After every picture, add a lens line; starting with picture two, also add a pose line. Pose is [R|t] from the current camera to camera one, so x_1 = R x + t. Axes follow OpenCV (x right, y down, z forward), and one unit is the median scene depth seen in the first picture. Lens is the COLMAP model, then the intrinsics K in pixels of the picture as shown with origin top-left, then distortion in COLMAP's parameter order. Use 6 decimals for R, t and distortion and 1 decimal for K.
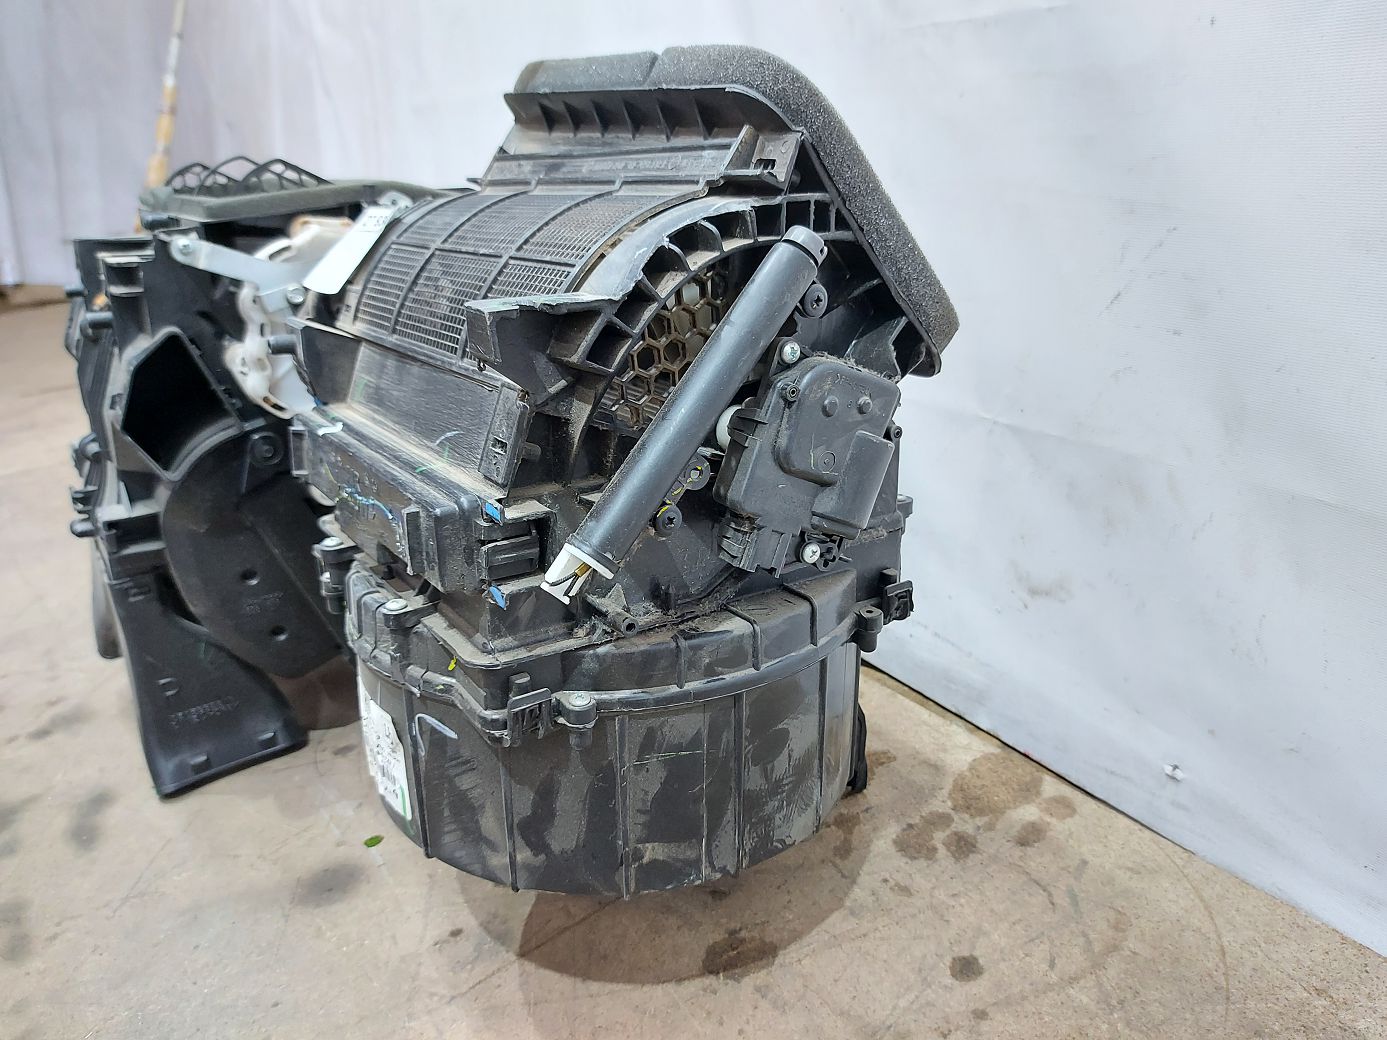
lens RADIAL K [[1037.6, 0, 692.0], [0, 1037.6, 518.3], [0, 0, 1]] dist [0.035571, -0.045811]
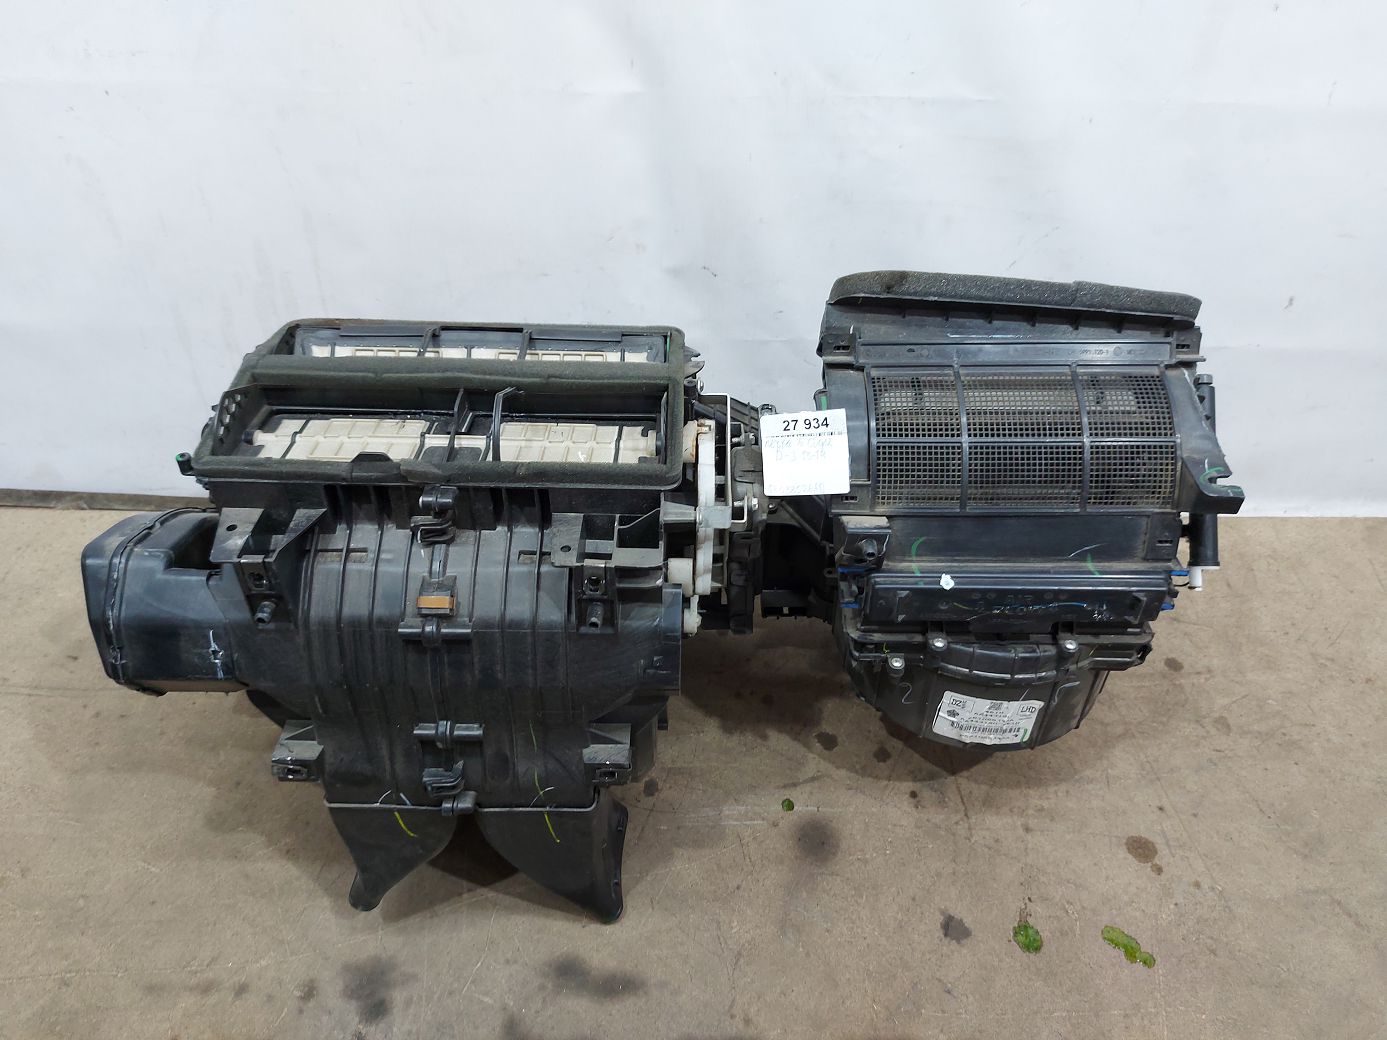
lens RADIAL K [[1037.6, 0, 684.2], [0, 1037.6, 523.5], [0, 0, 1]] dist [0.035571, -0.045811]
pose [[0.562039, -0.521728, 0.641804, -1.220320], [0.255516, 0.847525, 0.465201, -0.783357], [-0.786653, -0.097470, 0.609652, 0.336469]]
